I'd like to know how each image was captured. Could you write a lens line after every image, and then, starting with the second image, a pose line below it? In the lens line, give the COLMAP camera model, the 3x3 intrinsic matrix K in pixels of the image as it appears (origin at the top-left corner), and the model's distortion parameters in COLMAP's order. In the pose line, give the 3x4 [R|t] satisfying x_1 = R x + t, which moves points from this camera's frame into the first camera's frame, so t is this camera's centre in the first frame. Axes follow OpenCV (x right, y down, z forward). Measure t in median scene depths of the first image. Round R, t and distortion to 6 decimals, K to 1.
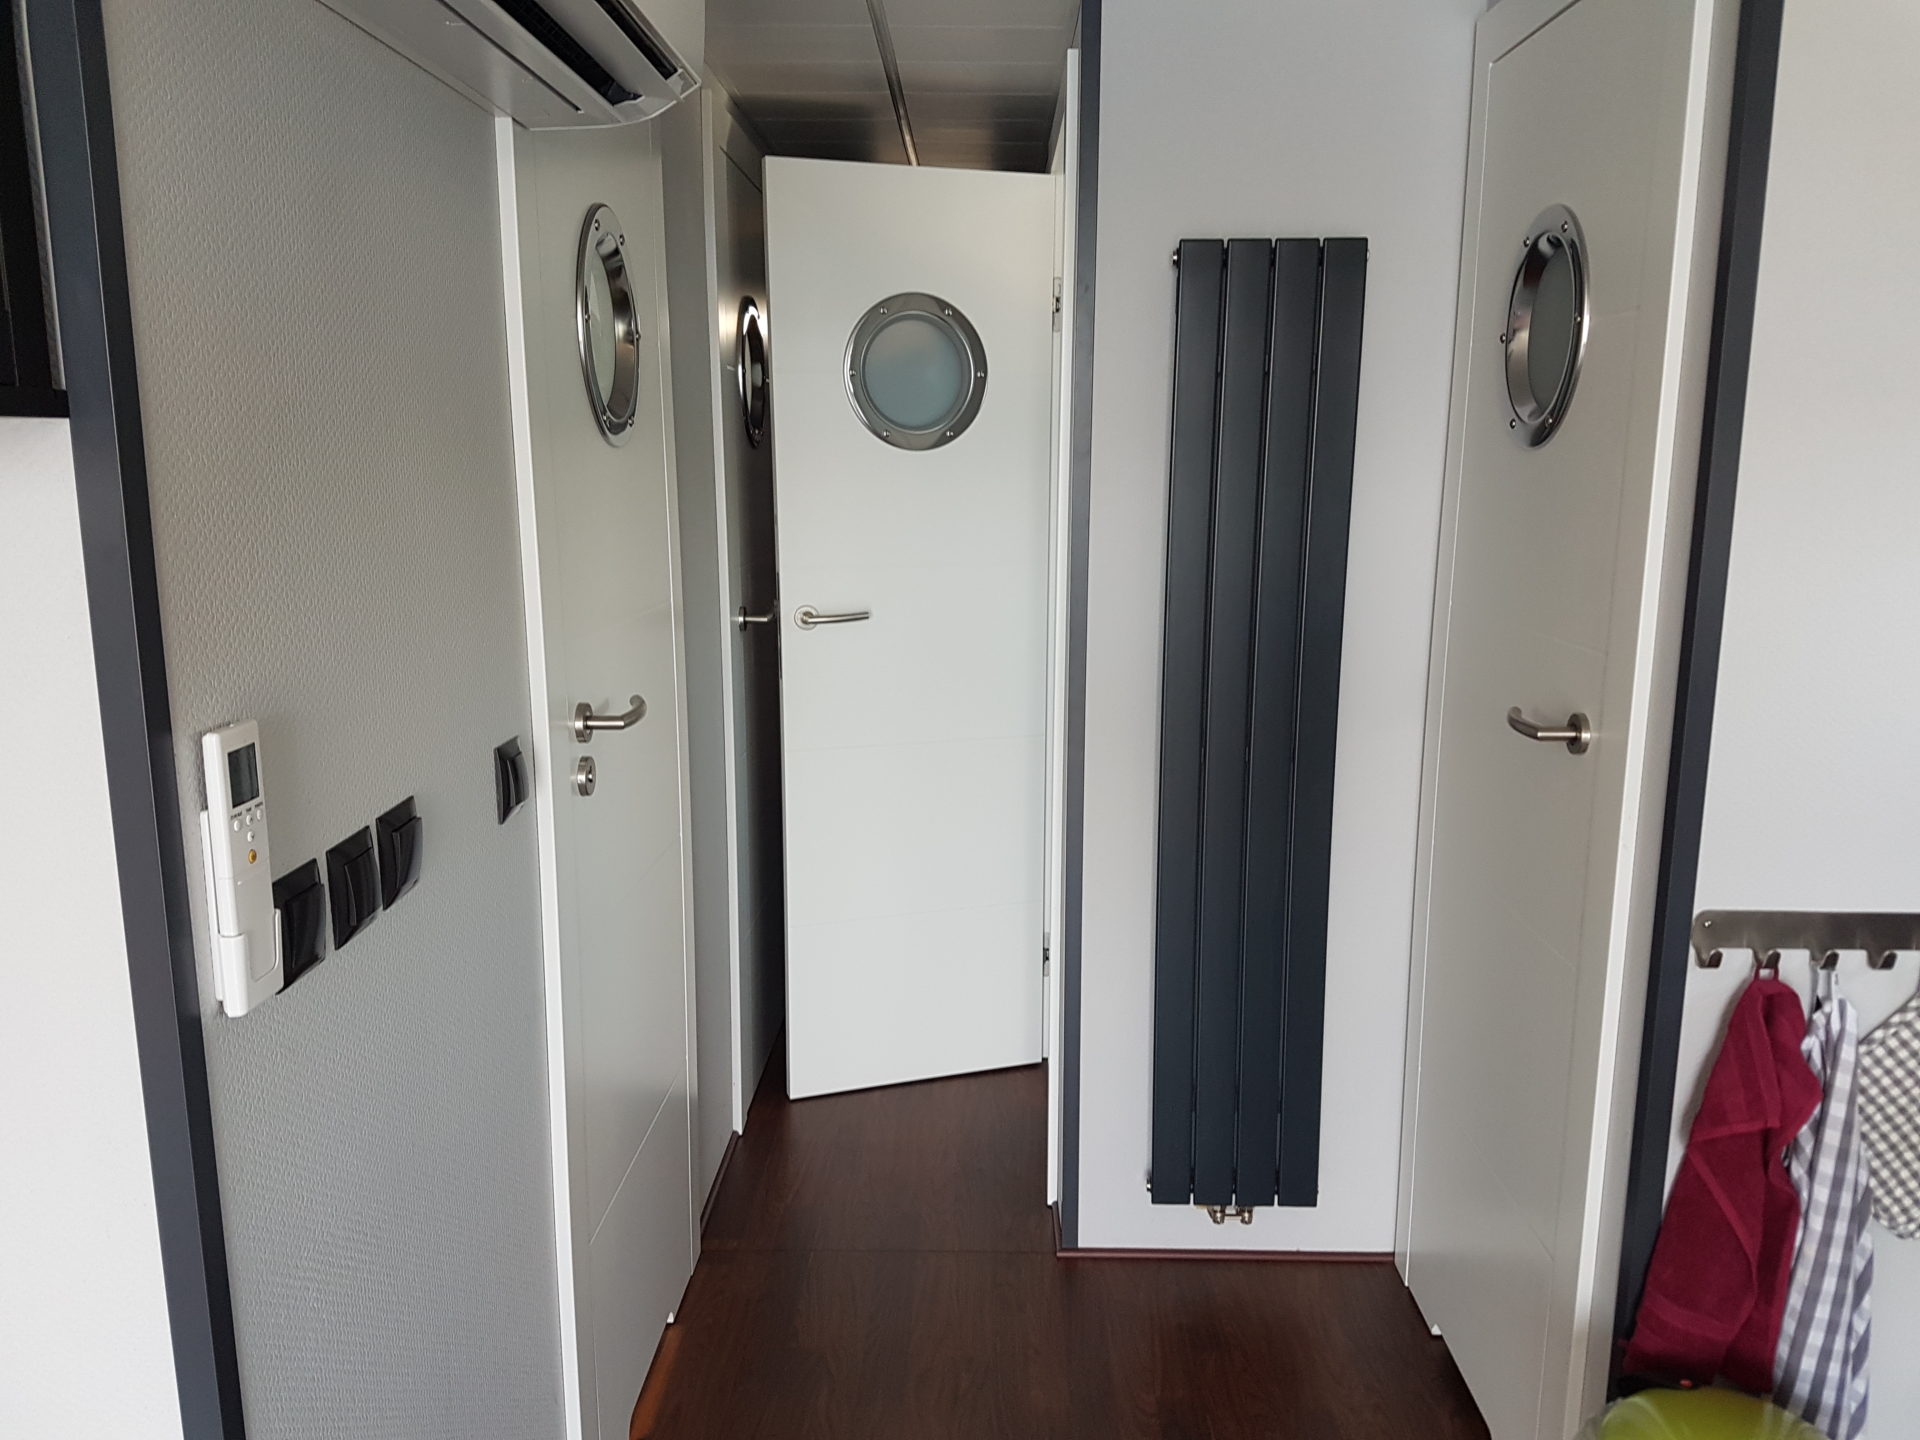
lens RADIAL K [[1446.2, 0, 967.9], [0, 1446.2, 738.1], [0, 0, 1]] dist [0.033525, -0.069742]
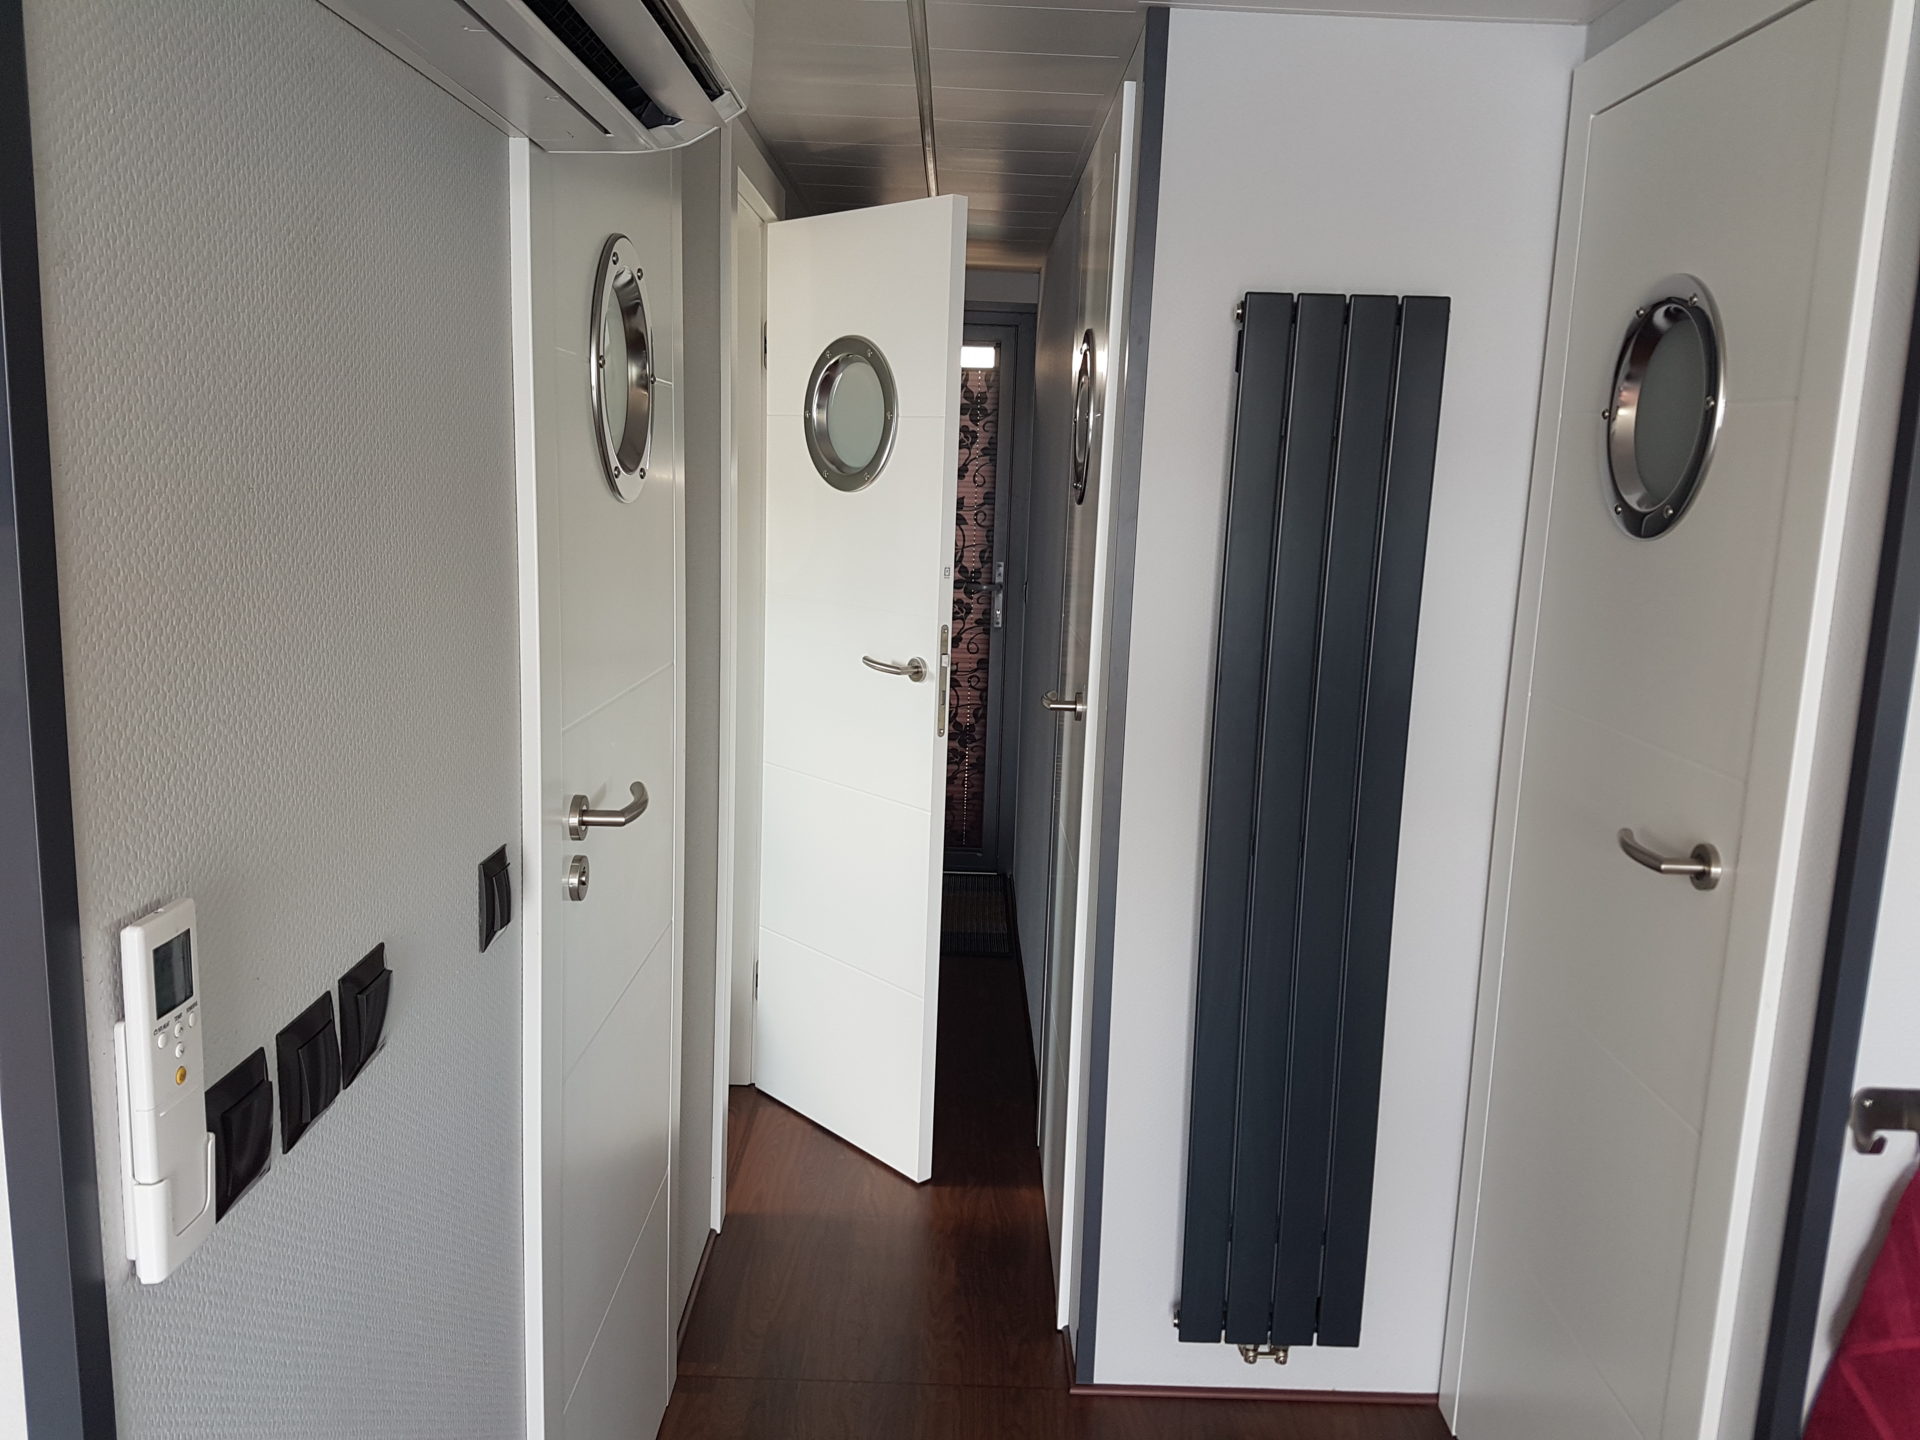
lens RADIAL K [[1446.2, 0, 958.7], [0, 1446.2, 712.0], [0, 0, 1]] dist [0.033525, -0.069742]
pose [[0.999381, 0.030385, 0.017749, -0.056485], [-0.029882, 0.999163, -0.027952, -0.061566], [-0.018583, 0.027404, 0.999452, 0.123879]]
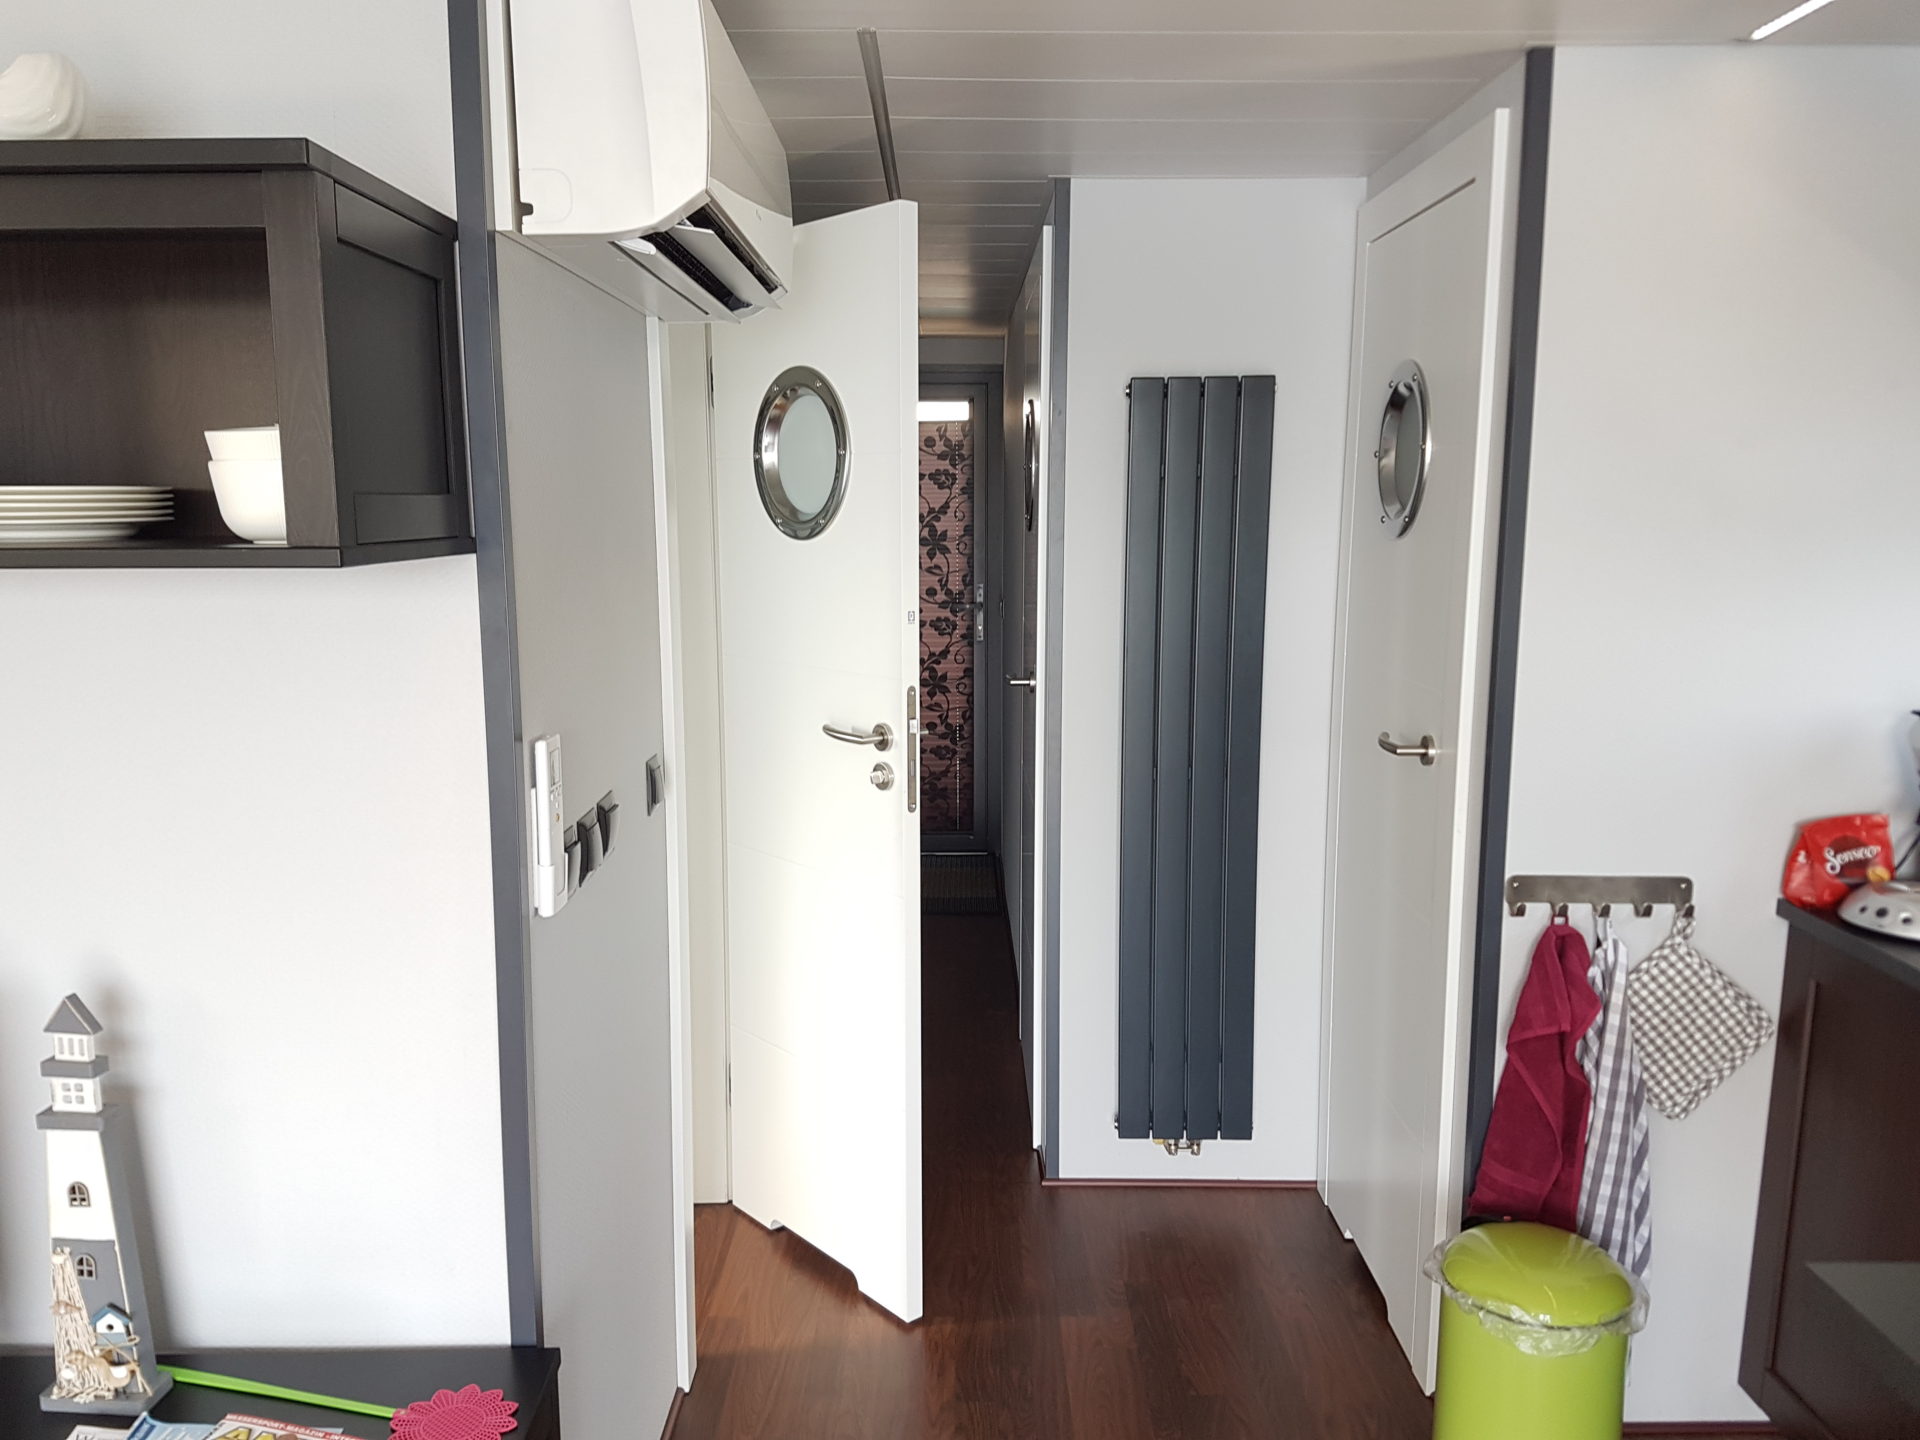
lens RADIAL K [[1446.2, 0, 947.3], [0, 1446.2, 728.1], [0, 0, 1]] dist [0.033525, -0.069742]
pose [[0.999930, -0.006208, 0.010105, -0.043980], [0.006618, 0.999136, -0.041021, 0.030321], [-0.009841, 0.041085, 0.999107, -0.366051]]
